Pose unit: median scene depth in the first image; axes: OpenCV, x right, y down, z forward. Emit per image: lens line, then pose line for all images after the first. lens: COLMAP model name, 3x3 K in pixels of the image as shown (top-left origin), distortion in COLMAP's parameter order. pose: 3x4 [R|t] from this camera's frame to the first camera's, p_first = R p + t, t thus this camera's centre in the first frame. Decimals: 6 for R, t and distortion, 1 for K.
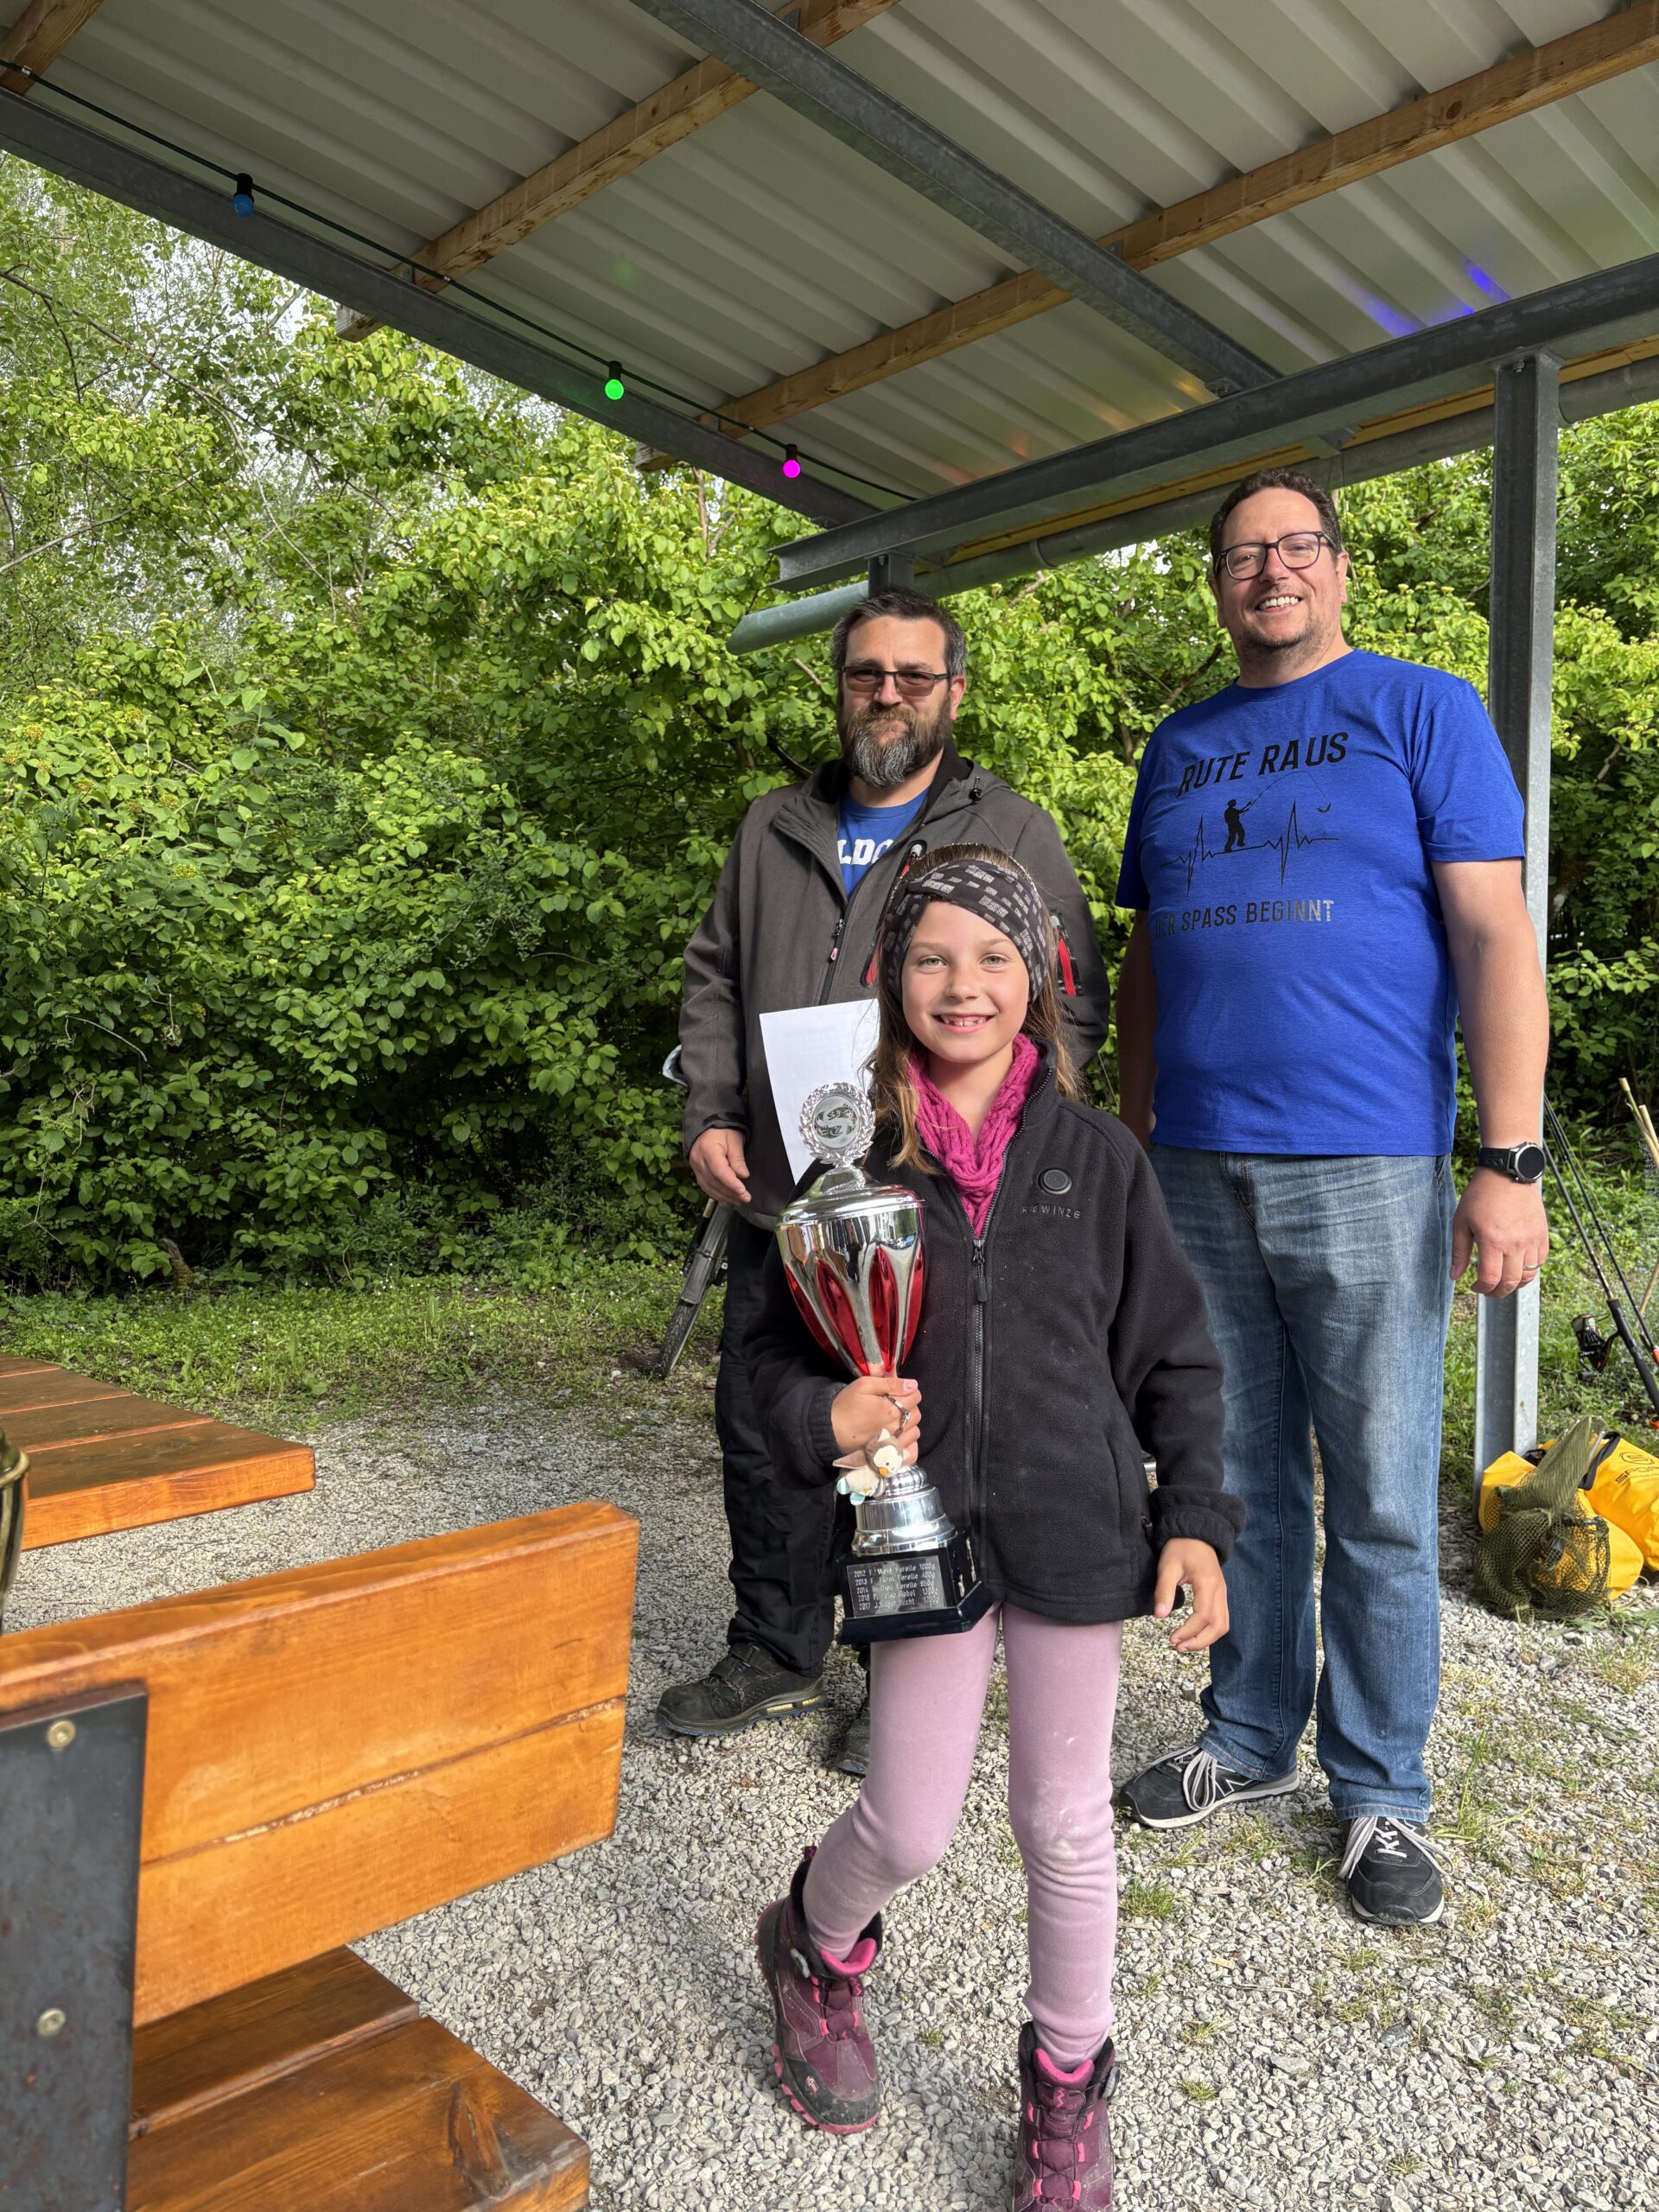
lens RADIAL K [[1660.7, 0, 839.0], [0, 1660.7, 1143.2], [0, 0, 1]] dist [0.023480, -0.033442]
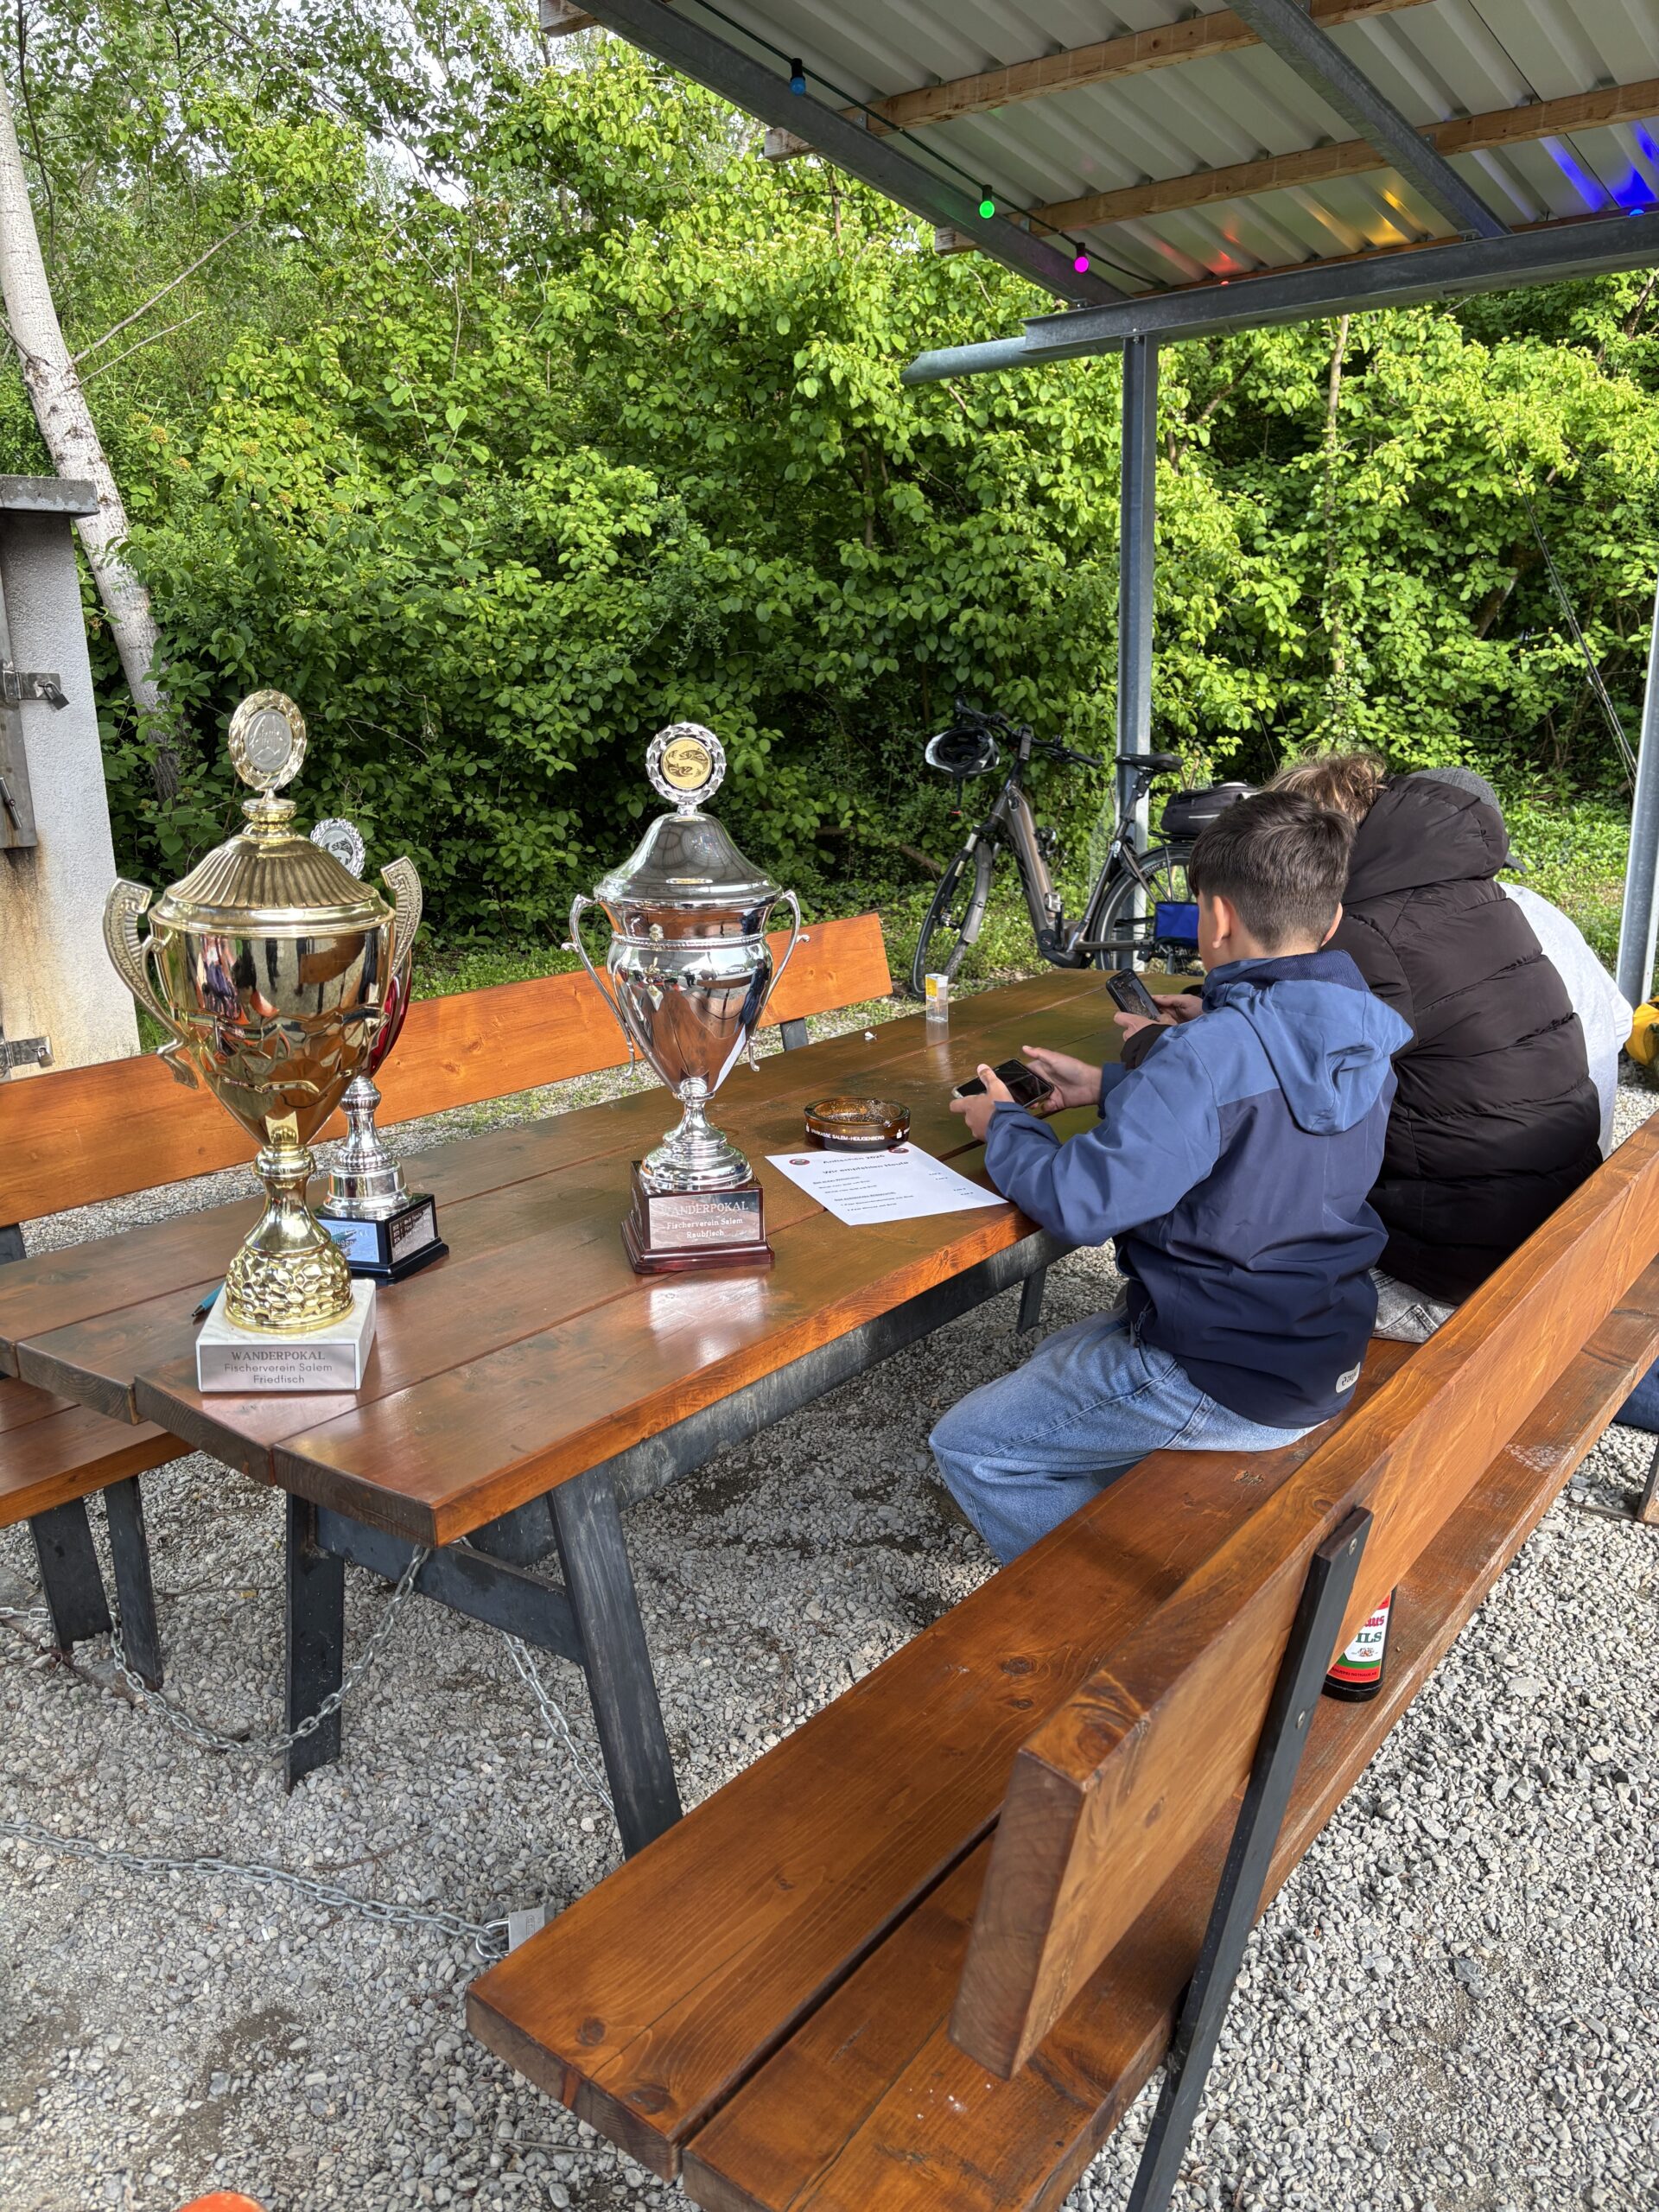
lens RADIAL K [[1660.7, 0, 821.8], [0, 1660.7, 1116.4], [0, 0, 1]] dist [0.023480, -0.033442]
pose [[0.986243, -0.061594, 0.153398, -0.314249], [0.029742, 0.978962, 0.201861, -0.028139], [-0.162604, -0.194522, 0.967327, -0.204990]]
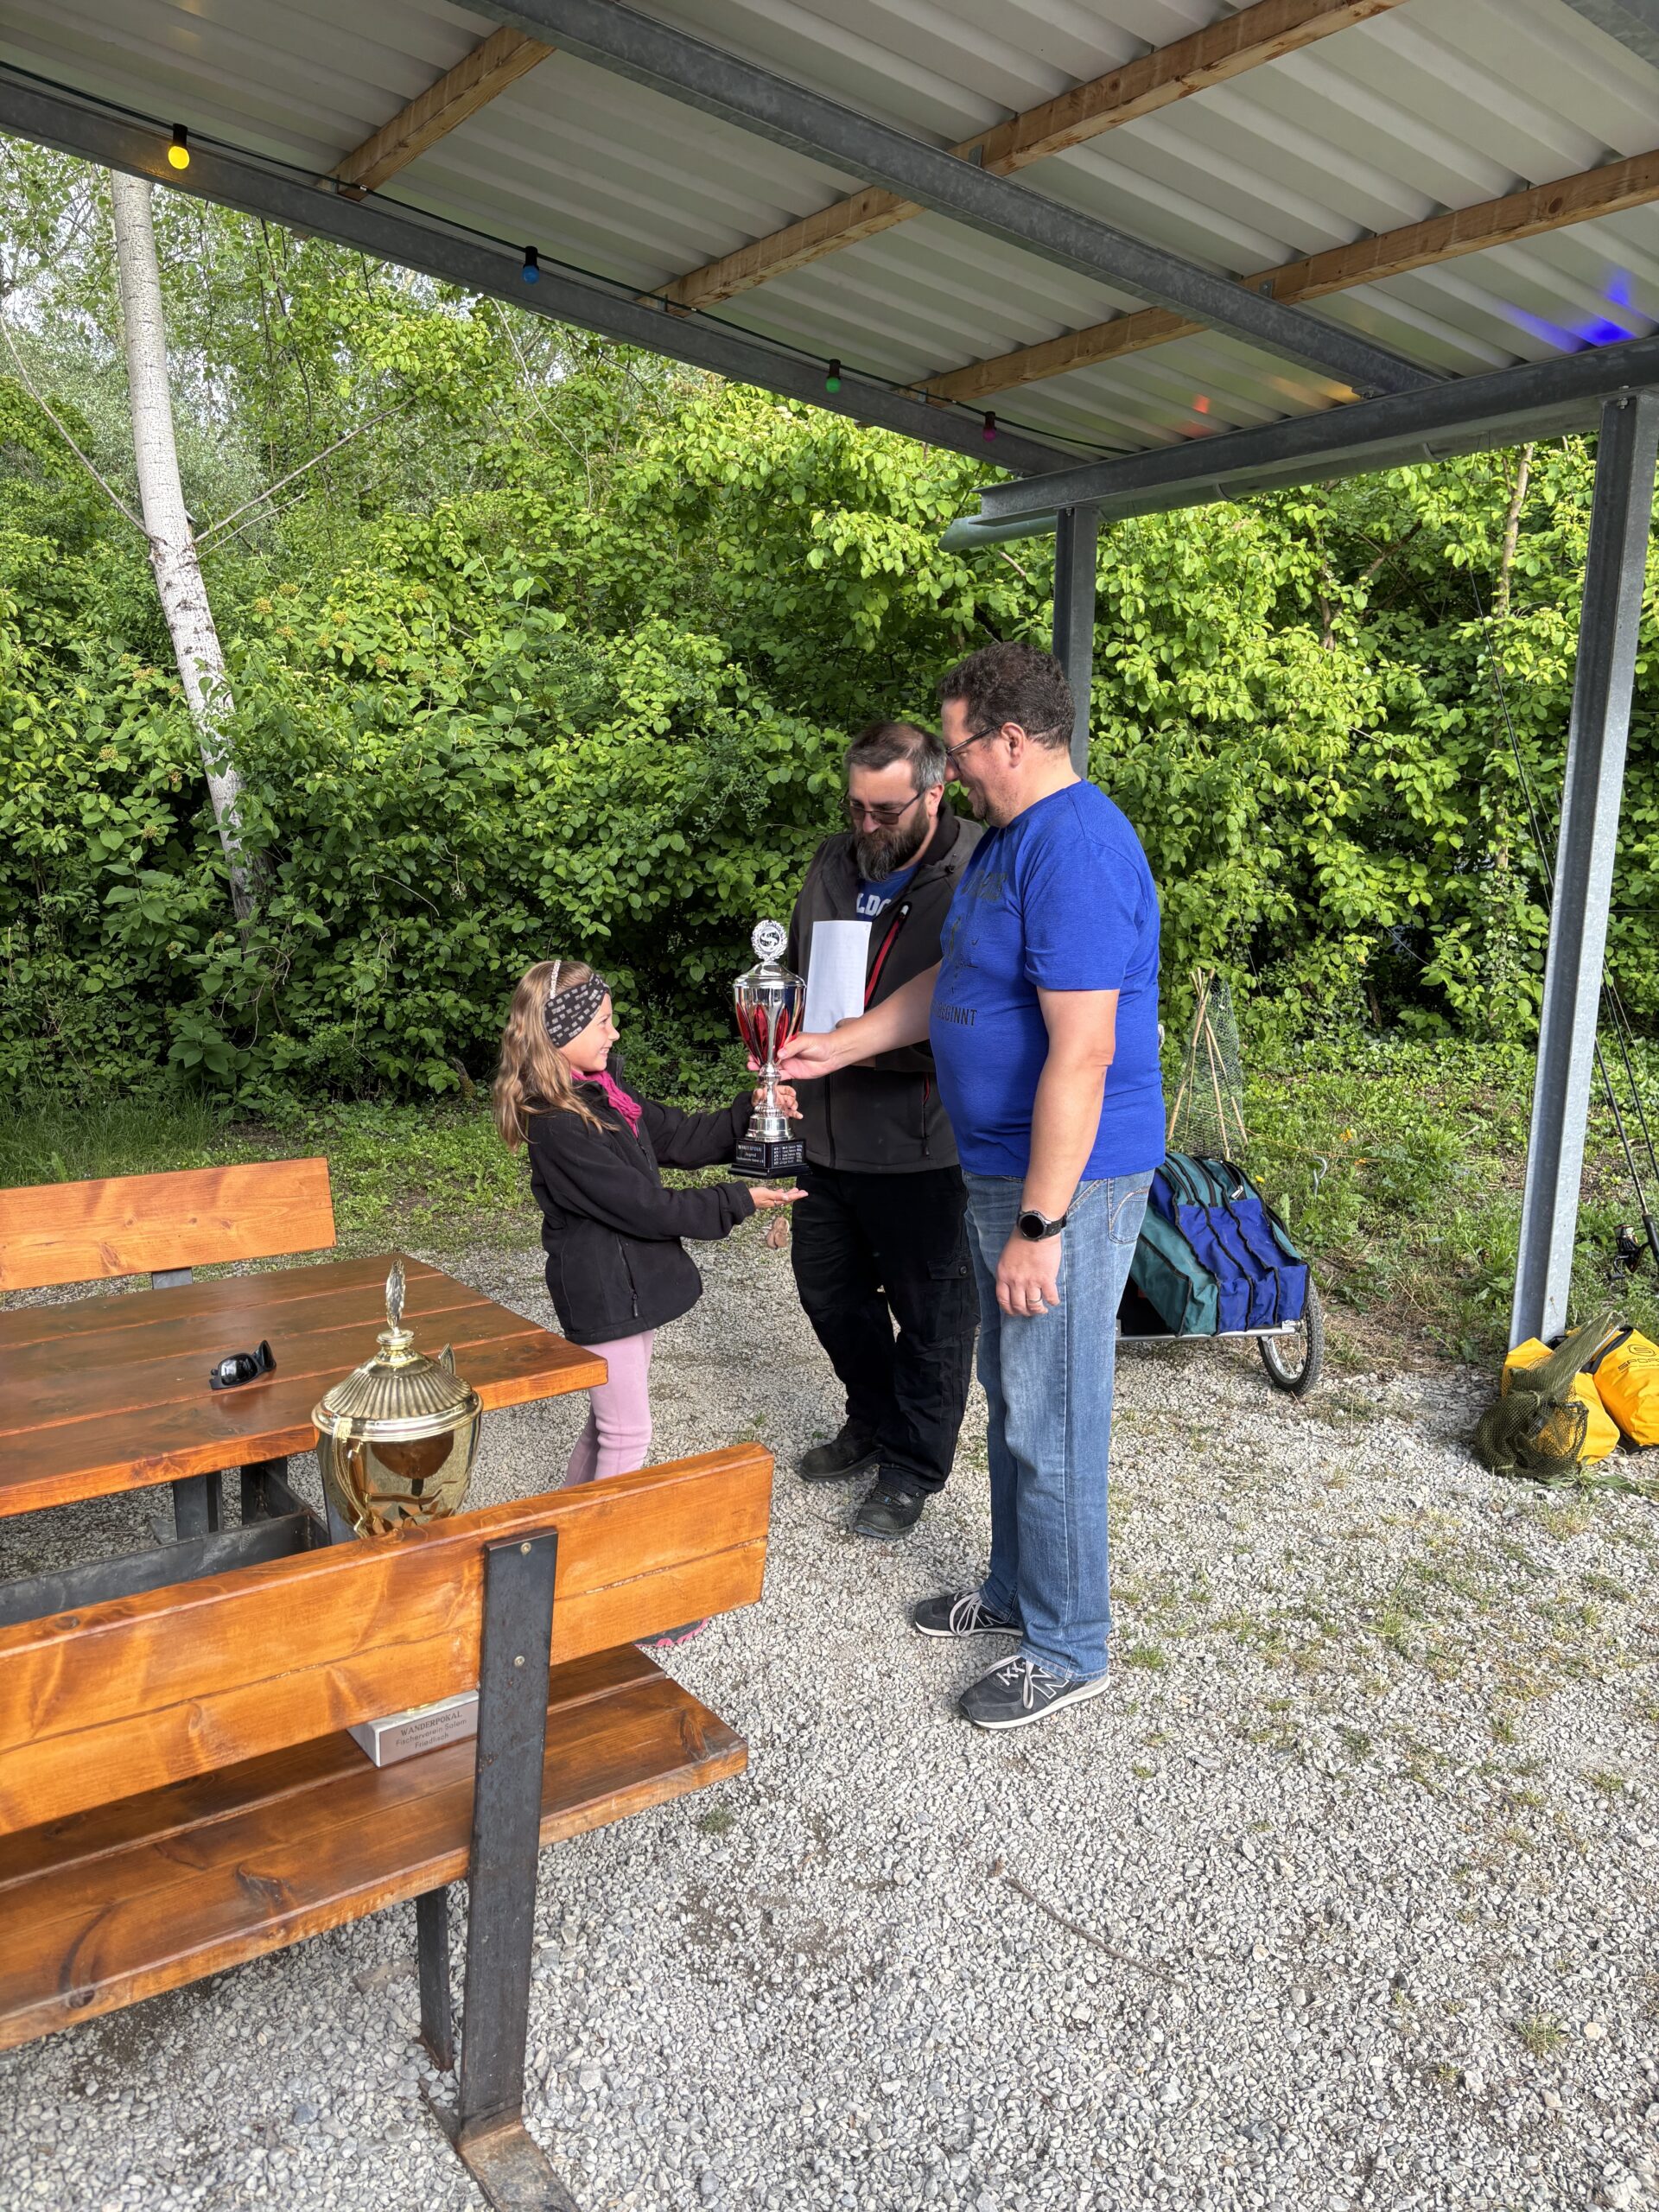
lens RADIAL K [[1660.7, 0, 819.0], [0, 1660.7, 1150.2], [0, 0, 1]] dist [0.023480, -0.033442]
pose [[0.988190, 0.045072, -0.146456, 0.030986], [-0.022678, 0.988255, 0.151121, -0.065401], [0.151547, -0.146015, 0.977606, -0.133979]]
